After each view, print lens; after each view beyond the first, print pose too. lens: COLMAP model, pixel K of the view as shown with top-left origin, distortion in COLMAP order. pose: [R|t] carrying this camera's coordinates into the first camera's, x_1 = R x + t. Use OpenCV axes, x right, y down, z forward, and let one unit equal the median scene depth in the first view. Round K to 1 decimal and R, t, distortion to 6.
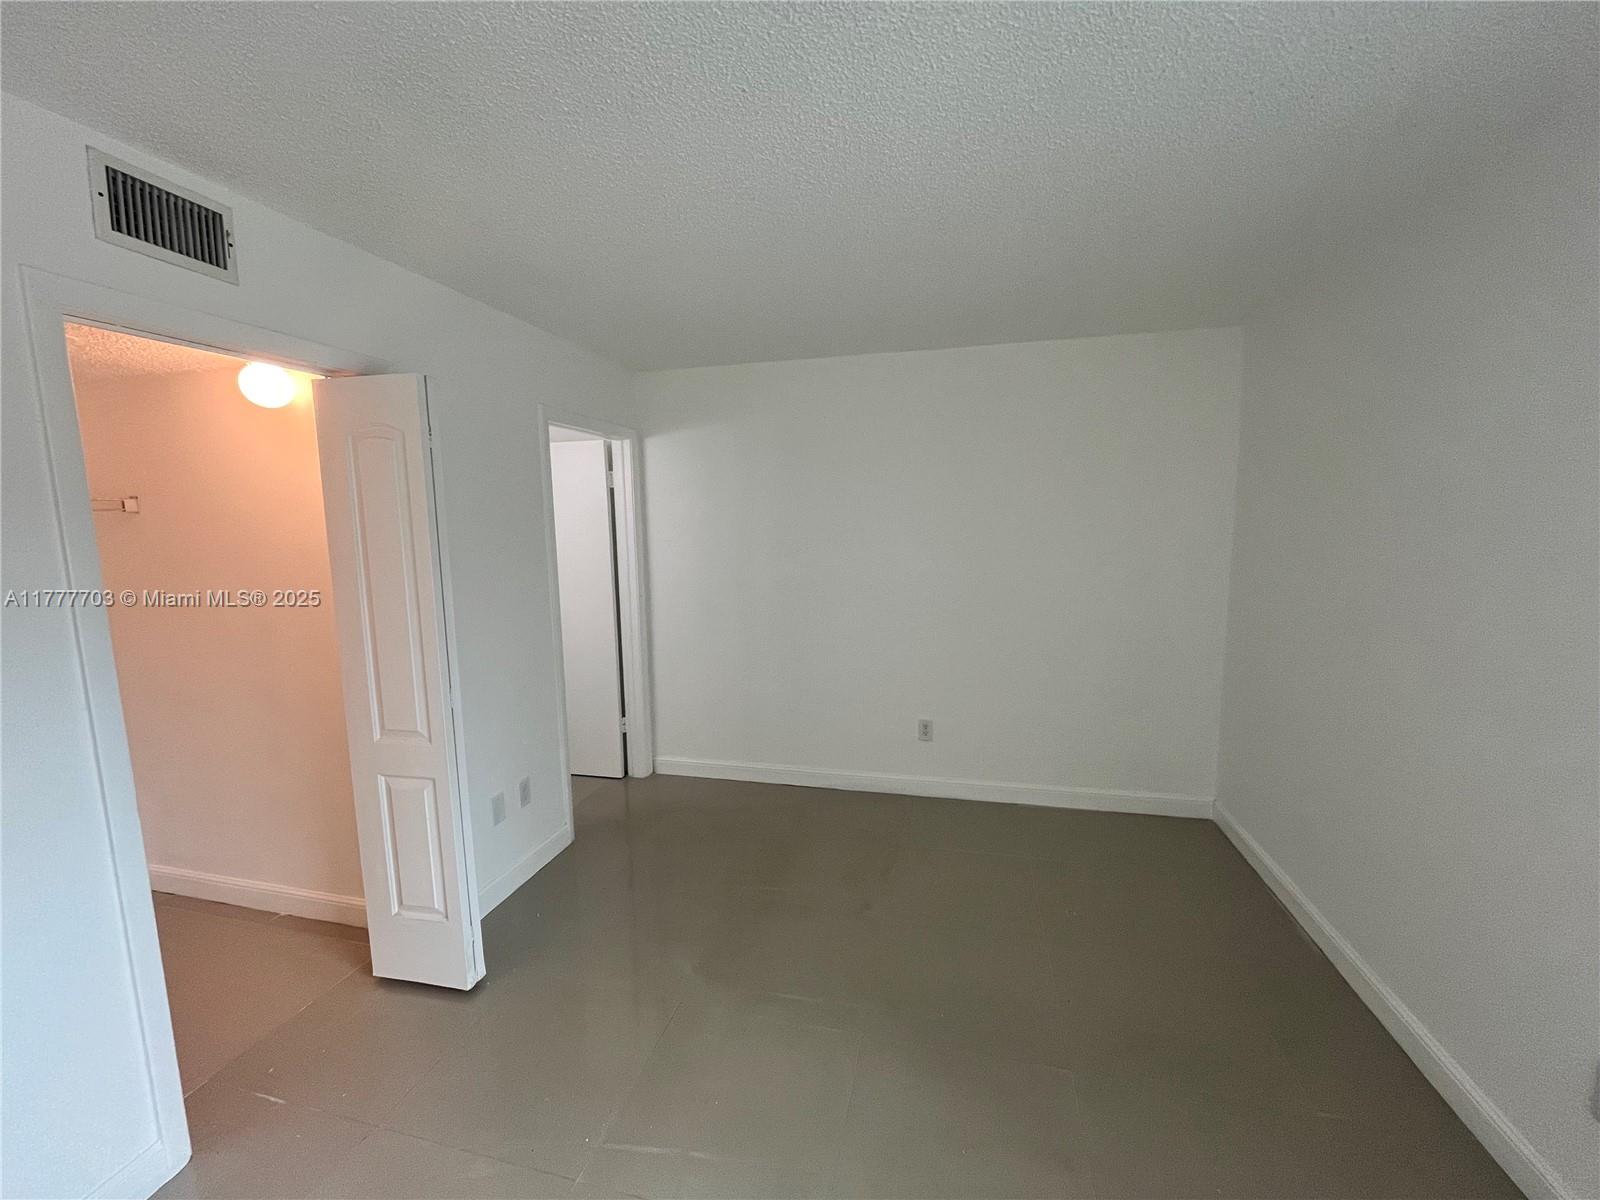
lens RADIAL K [[643.5, 0, 804.5], [0, 643.5, 594.8], [0, 0, 1]] dist [-0.001387, -0.000729]
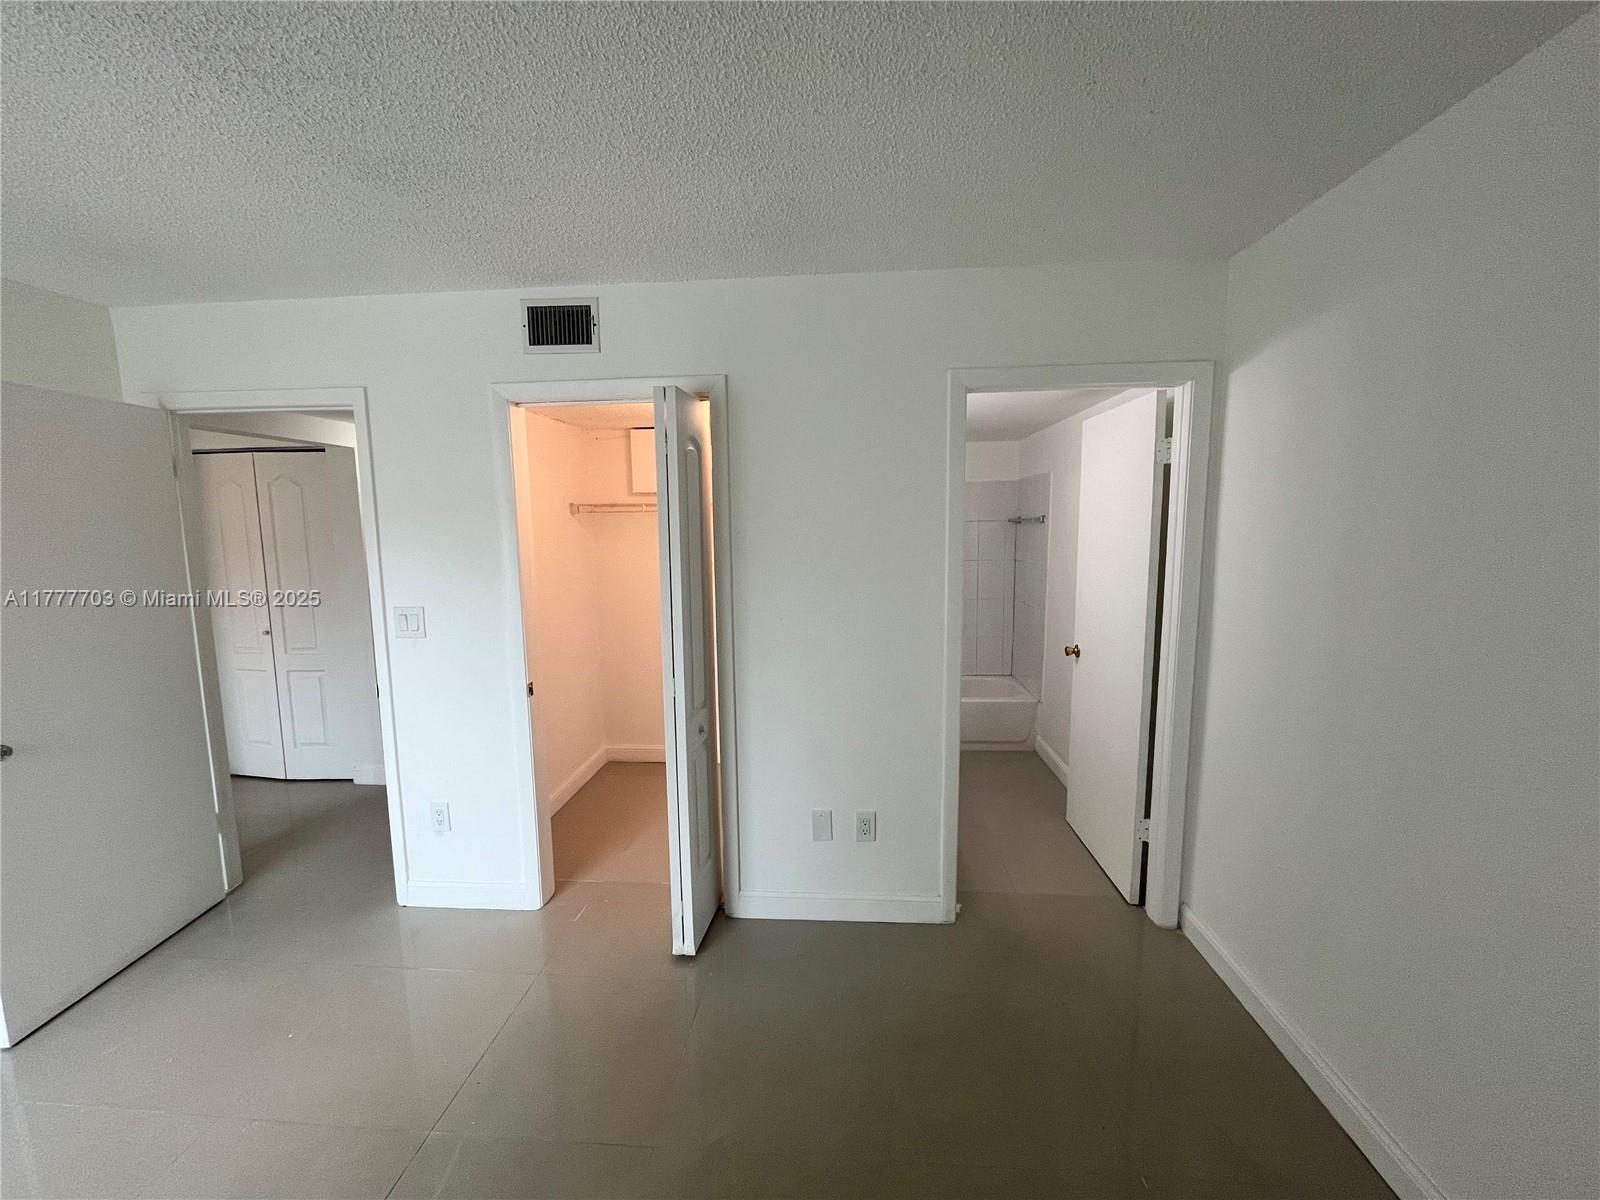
lens RADIAL K [[643.5, 0, 800.6], [0, 643.5, 605.0], [0, 0, 1]] dist [-0.001387, -0.000729]
pose [[0.167657, 0.134316, -0.976653, 0.297185], [-0.103088, 0.987633, 0.118130, -0.071444], [0.980441, 0.080876, 0.179430, 0.577649]]
